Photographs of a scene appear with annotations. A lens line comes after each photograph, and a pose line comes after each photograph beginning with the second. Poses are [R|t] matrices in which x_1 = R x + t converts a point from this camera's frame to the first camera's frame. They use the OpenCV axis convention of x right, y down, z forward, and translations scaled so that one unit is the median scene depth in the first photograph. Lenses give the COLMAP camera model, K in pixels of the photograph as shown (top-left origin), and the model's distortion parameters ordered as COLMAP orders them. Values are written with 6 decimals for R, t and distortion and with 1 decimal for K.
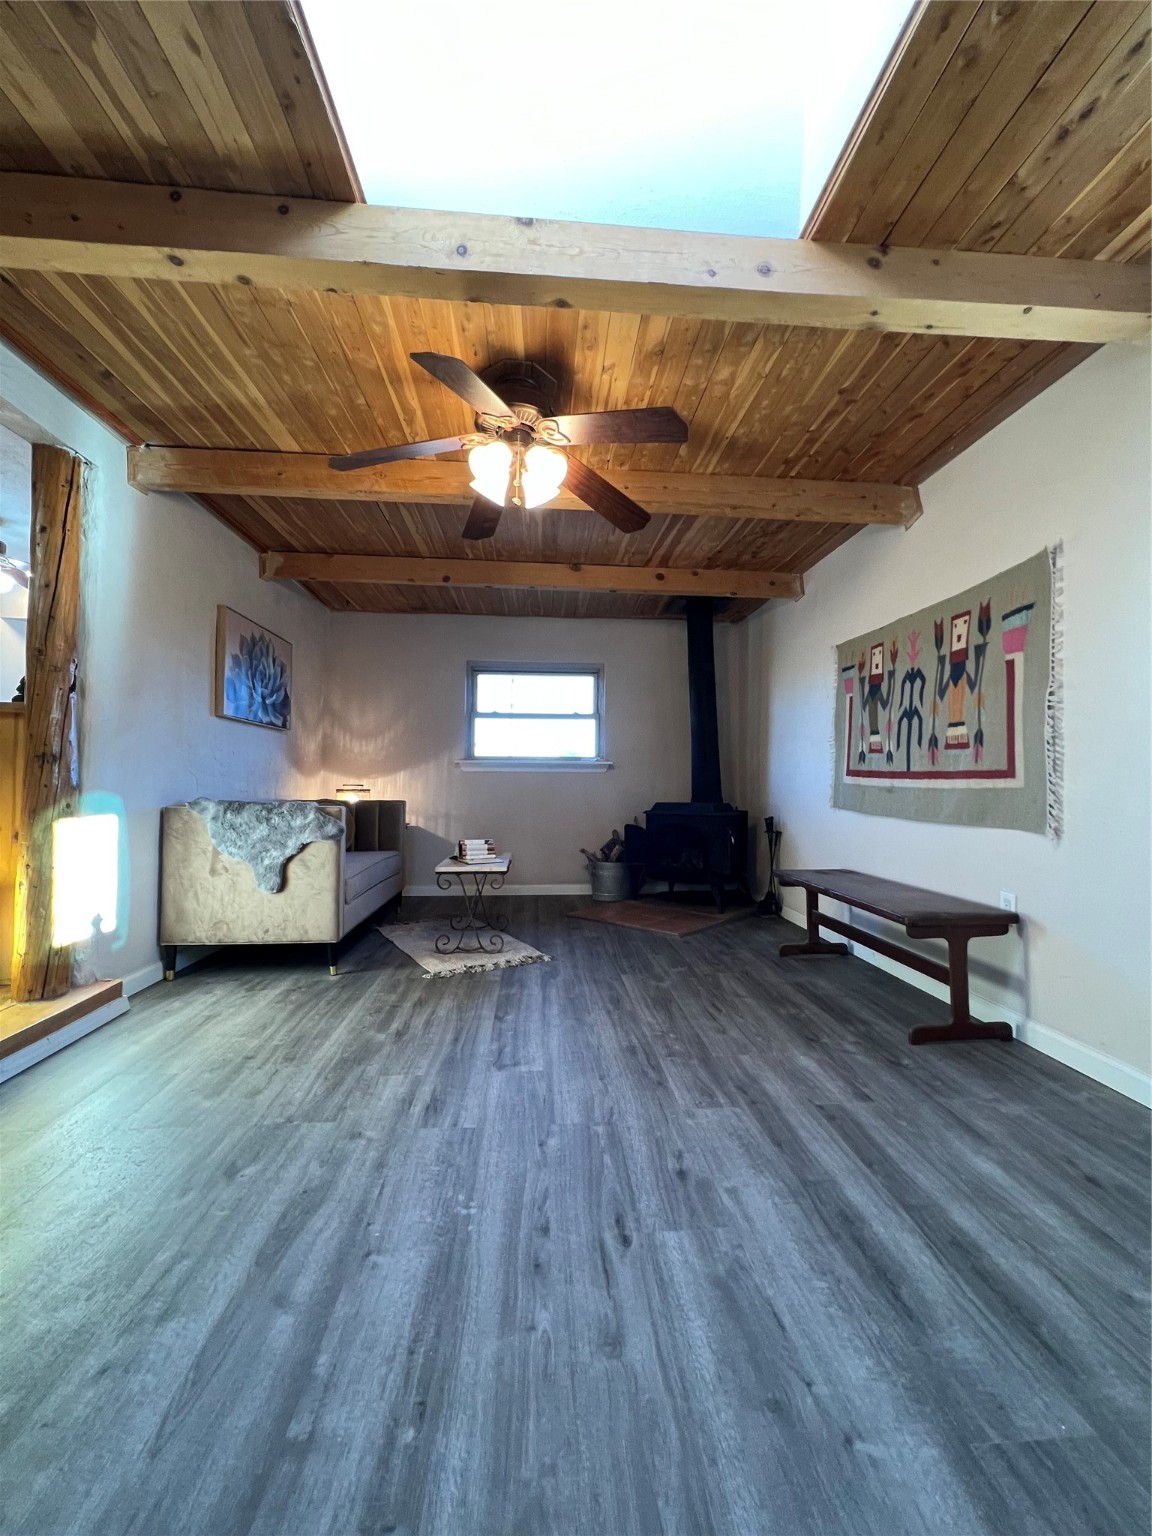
lens RADIAL K [[613.5, 0, 578.5], [0, 613.5, 764.4], [0, 0, 1]] dist [-0.000626, 0.000174]
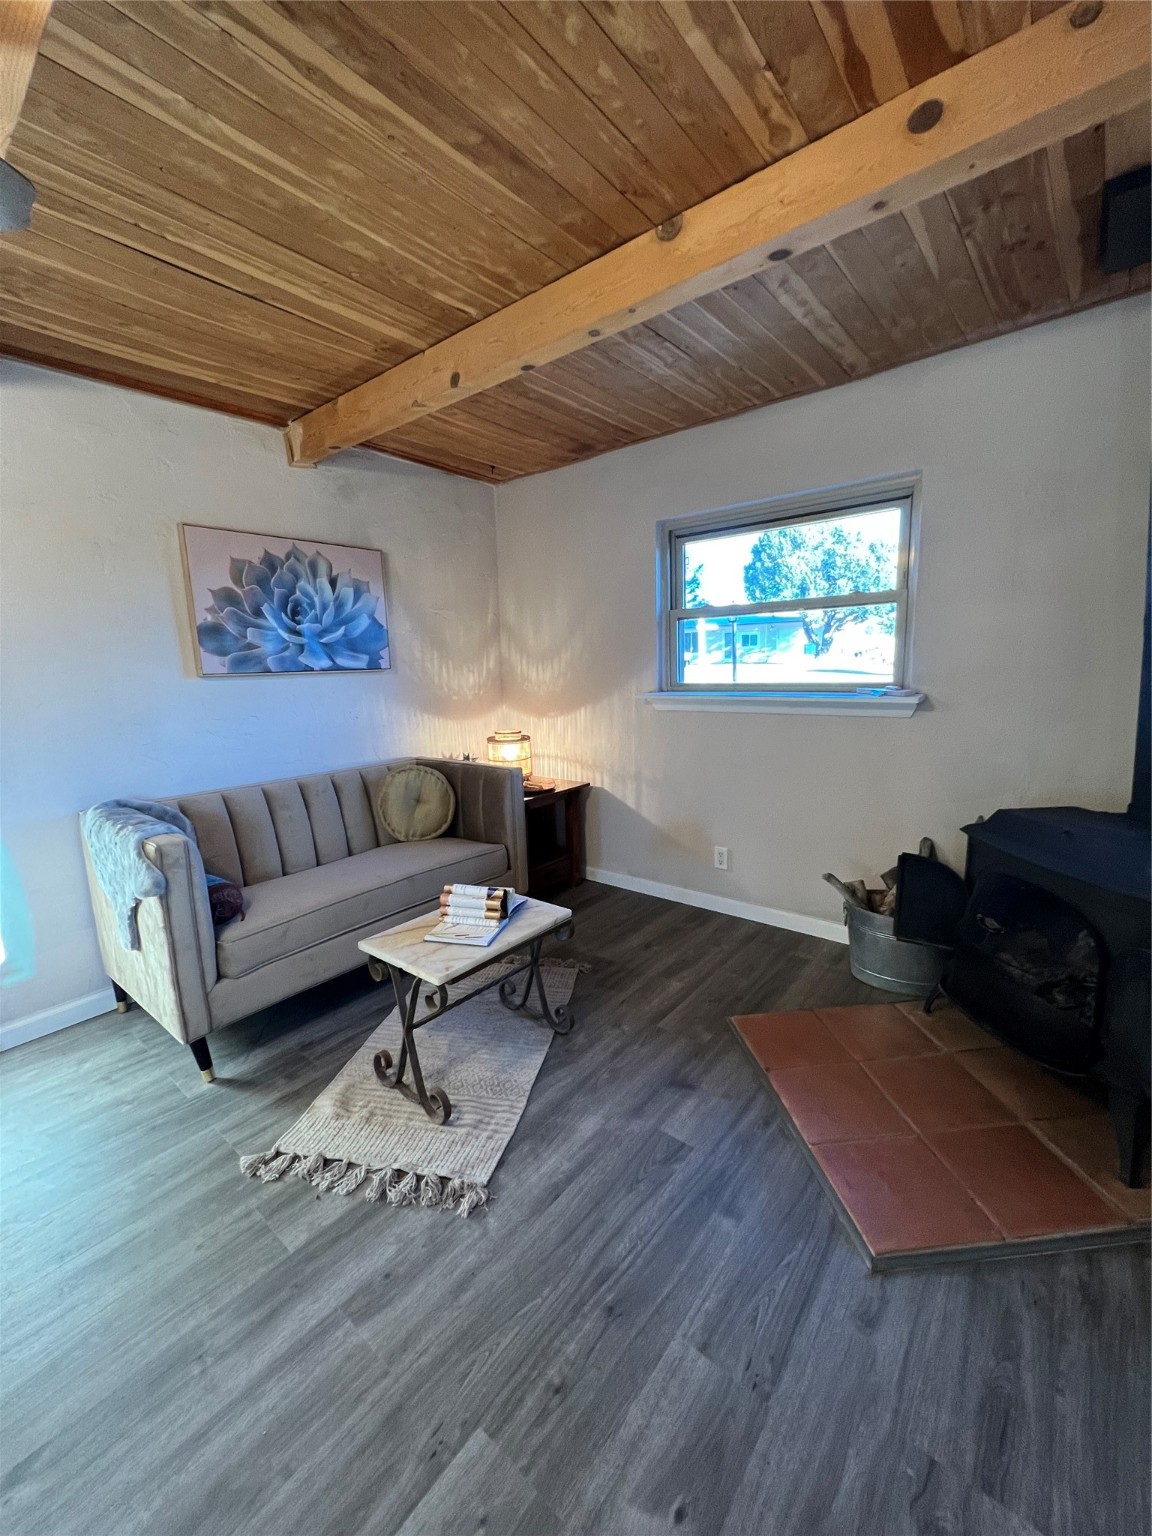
lens RADIAL K [[613.5, 0, 578.5], [0, 613.5, 764.4], [0, 0, 1]] dist [-0.000626, 0.000174]
pose [[0.729474, 0.084422, -0.678779, 0.373873], [0.060281, 0.980559, 0.186738, -0.113870], [0.681348, -0.177138, 0.710203, 0.998414]]
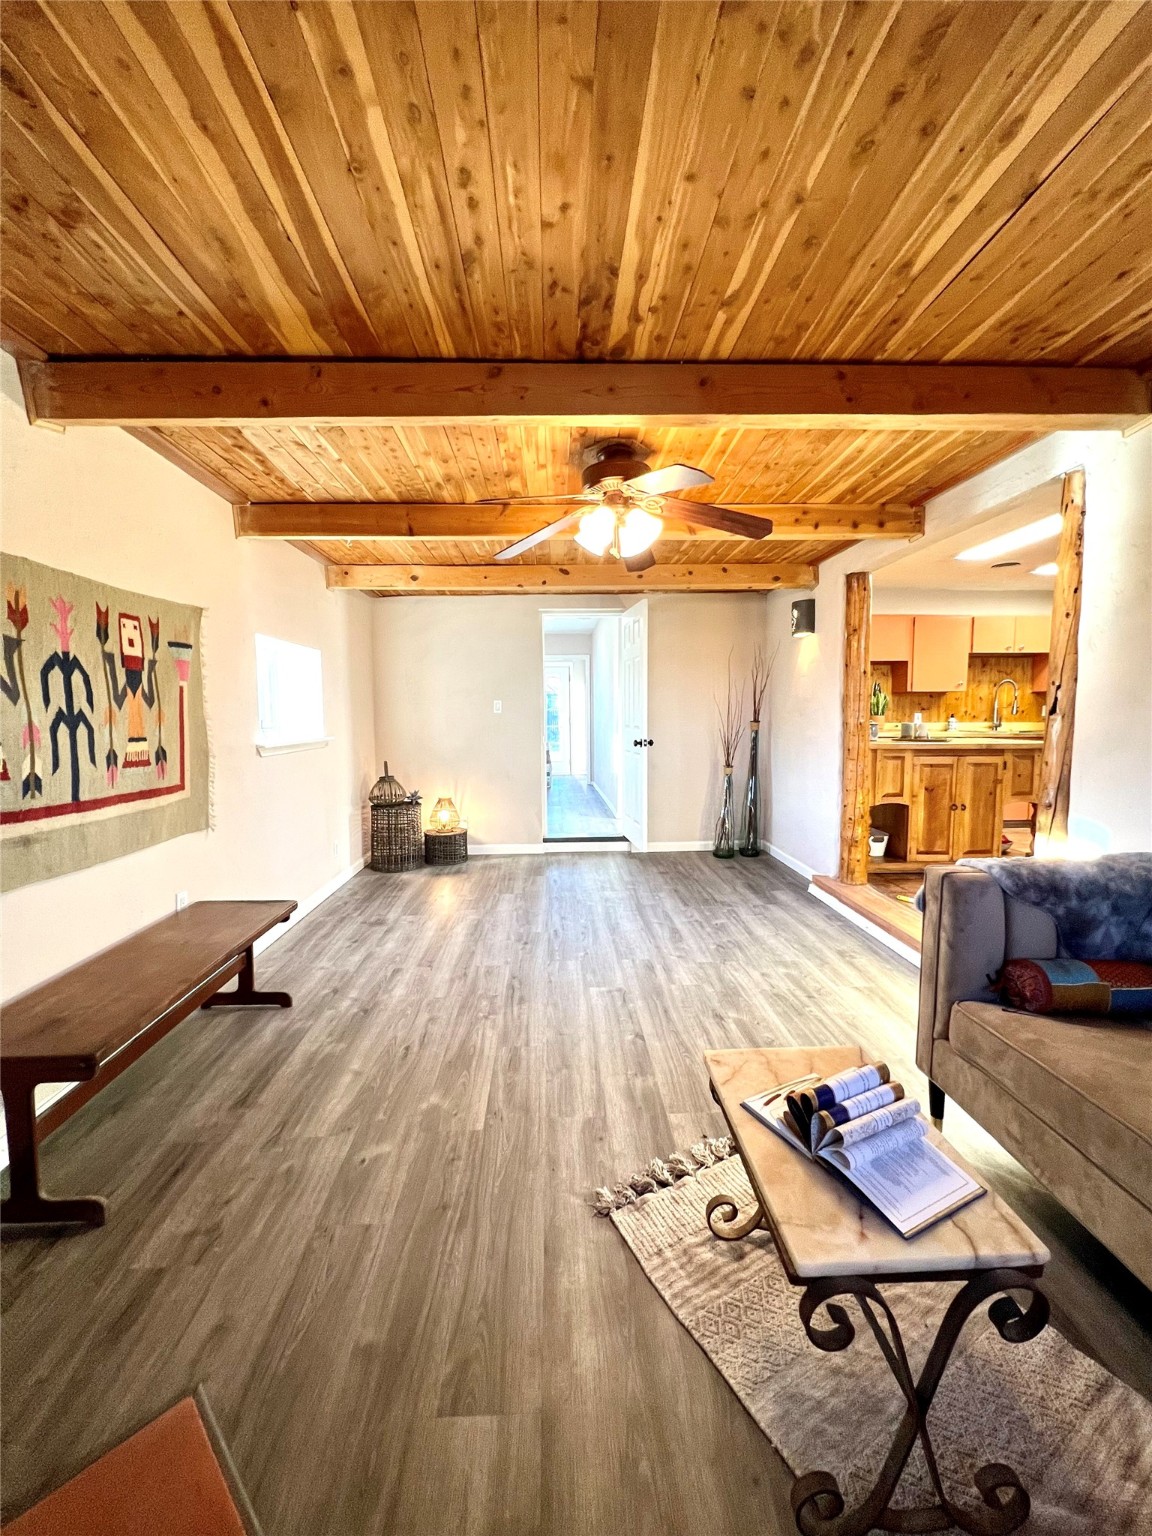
lens RADIAL K [[613.5, 0, 578.5], [0, 613.5, 764.4], [0, 0, 1]] dist [-0.000626, 0.000174]
pose [[-0.999631, -0.004354, 0.026816, -0.052572], [-0.002962, 0.998657, 0.051716, -0.077087], [-0.027005, 0.051617, -0.998302, 1.879614]]
